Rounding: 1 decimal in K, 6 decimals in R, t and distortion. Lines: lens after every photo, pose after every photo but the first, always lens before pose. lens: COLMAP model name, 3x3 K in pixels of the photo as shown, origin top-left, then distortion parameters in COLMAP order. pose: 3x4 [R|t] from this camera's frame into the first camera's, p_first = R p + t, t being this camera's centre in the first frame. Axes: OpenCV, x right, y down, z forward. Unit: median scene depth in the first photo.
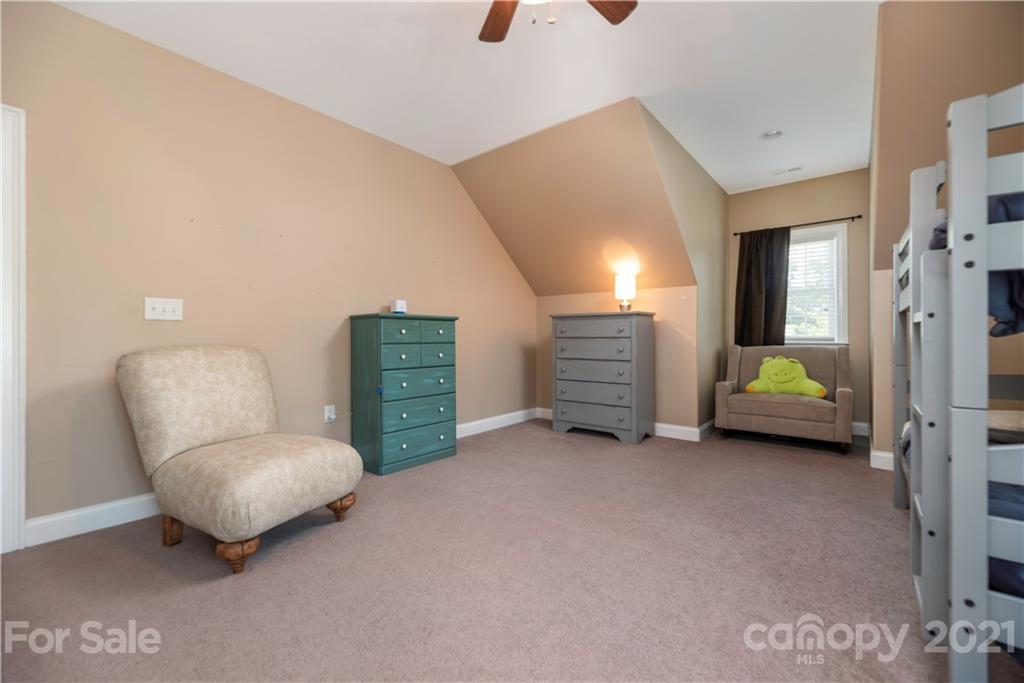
lens RADIAL K [[414.4, 0, 512.0], [0, 414.4, 341.5], [0, 0, 1]] dist [0.001438, -0.000096]
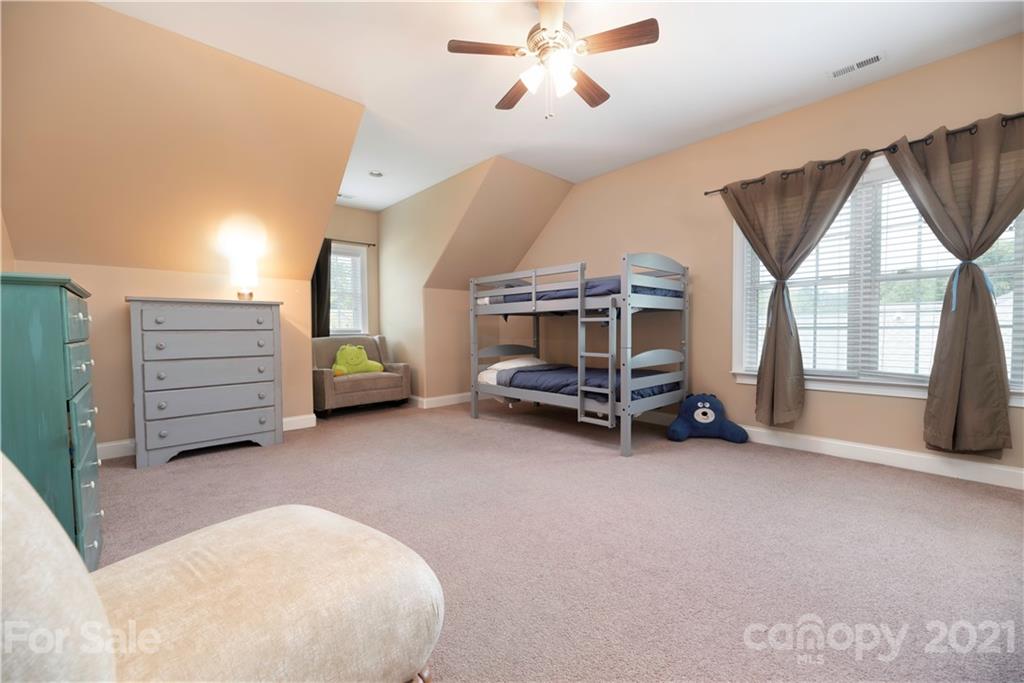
lens RADIAL K [[414.4, 0, 512.0], [0, 414.4, 341.5], [0, 0, 1]] dist [0.001438, -0.000096]
pose [[0.154832, -0.029384, 0.987504, -0.506376], [0.016498, 0.999495, 0.027154, 0.000208], [-0.987803, 0.012088, 0.155239, 0.311009]]
